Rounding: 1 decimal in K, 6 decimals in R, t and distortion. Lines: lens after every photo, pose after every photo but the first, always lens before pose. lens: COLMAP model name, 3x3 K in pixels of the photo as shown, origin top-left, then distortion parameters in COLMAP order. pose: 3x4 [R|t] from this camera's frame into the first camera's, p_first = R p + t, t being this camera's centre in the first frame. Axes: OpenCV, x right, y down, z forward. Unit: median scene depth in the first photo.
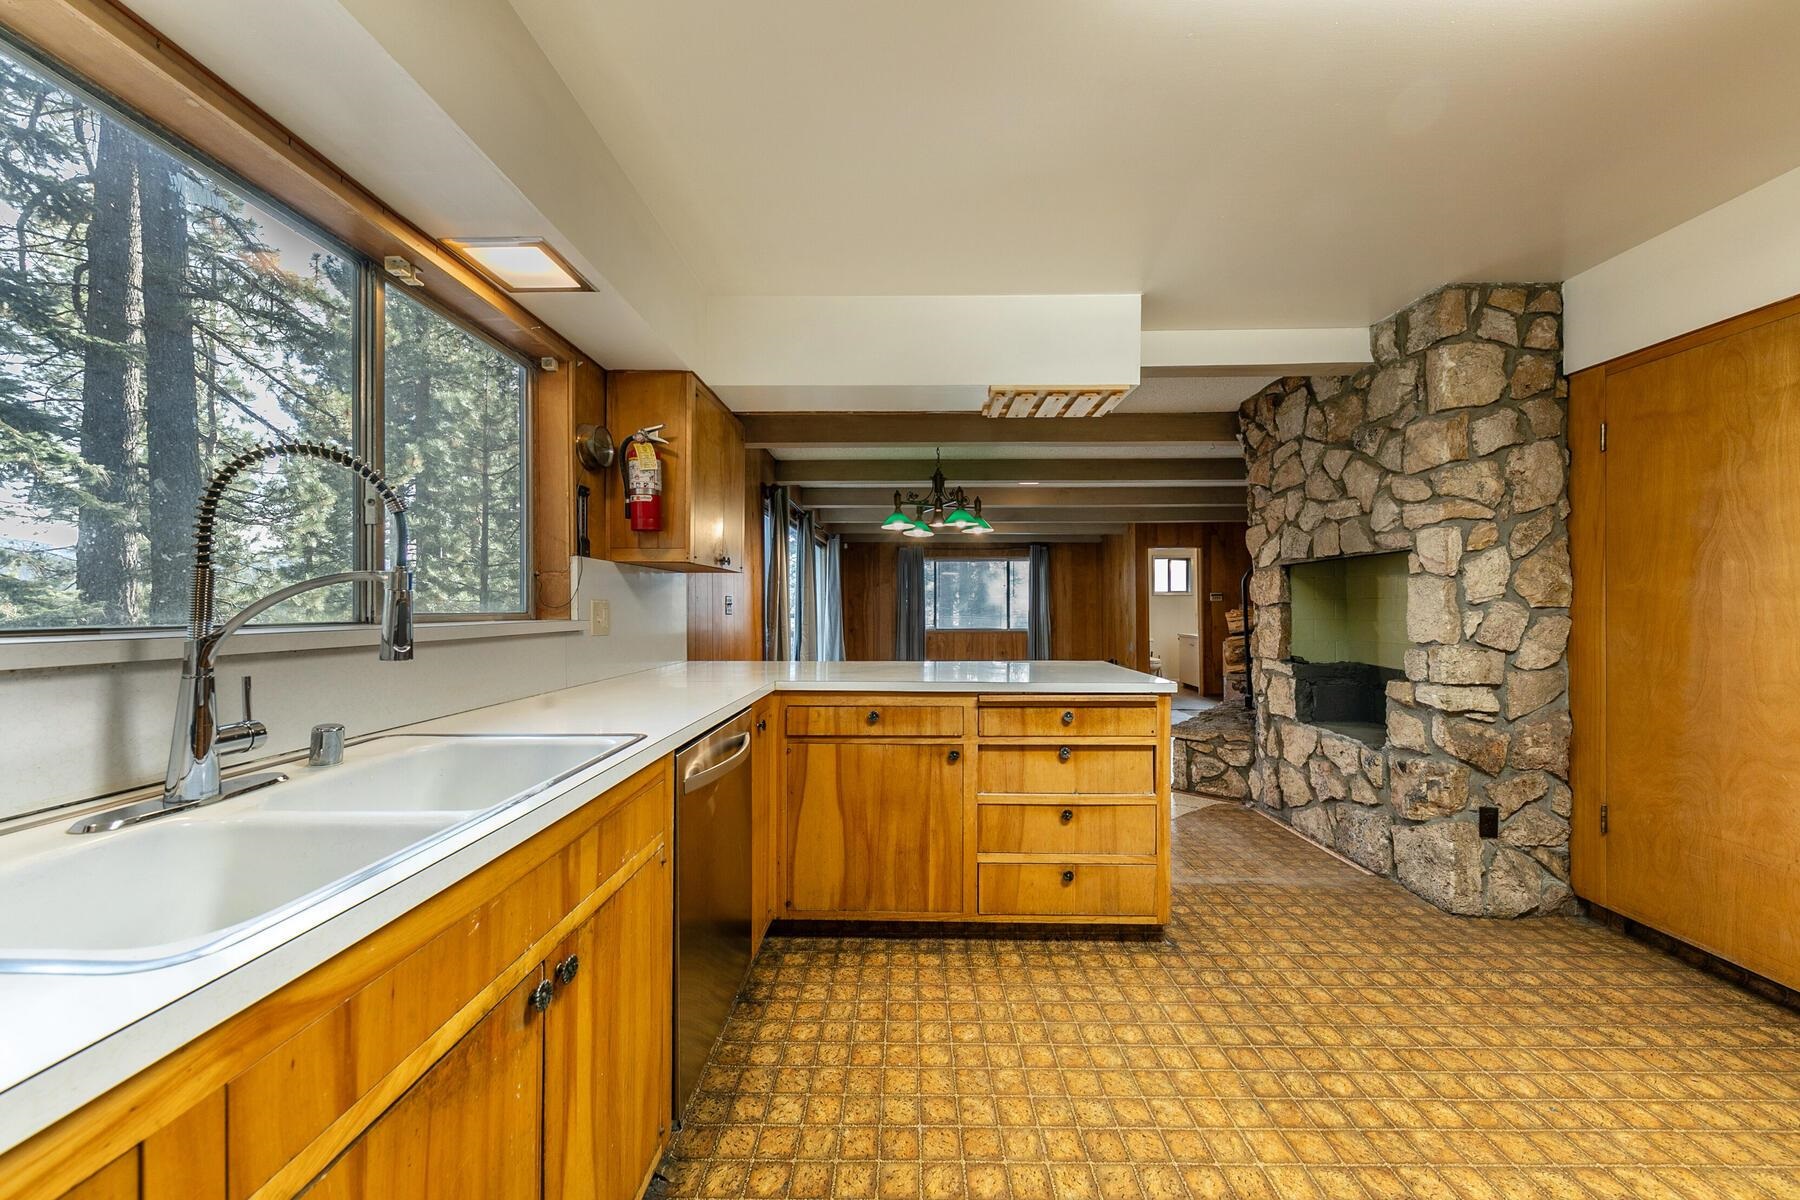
lens RADIAL K [[616.5, 0, 906.3], [0, 616.5, 598.5], [0, 0, 1]] dist [0.017088, -0.000099]
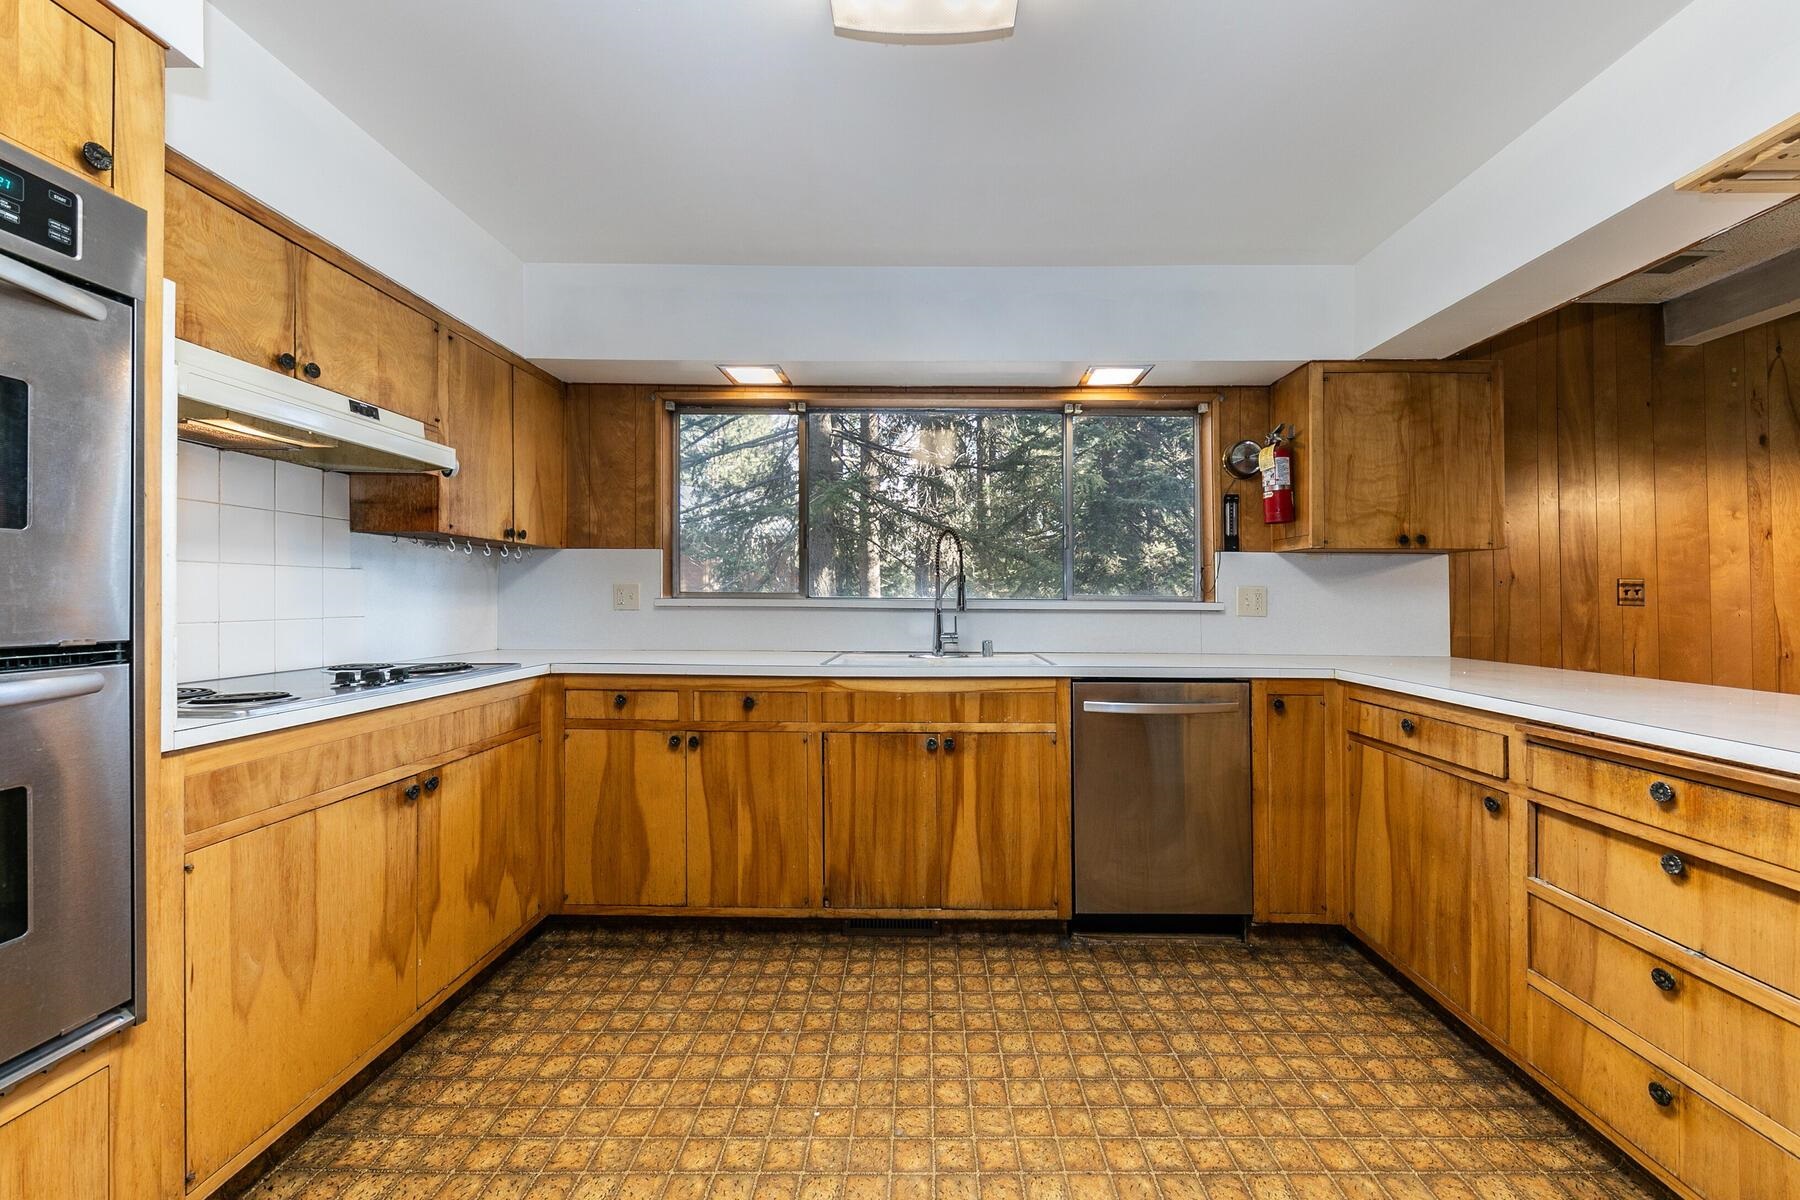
lens RADIAL K [[701.2, 0, 915.3], [0, 701.2, 590.3], [0, 0, 1]] dist [0.011642, -0.001650]
pose [[-0.004442, -0.012965, -0.999906, 0.860345], [0.007205, 0.999890, -0.012997, 0.023344], [0.999964, -0.007262, -0.004348, 0.367606]]
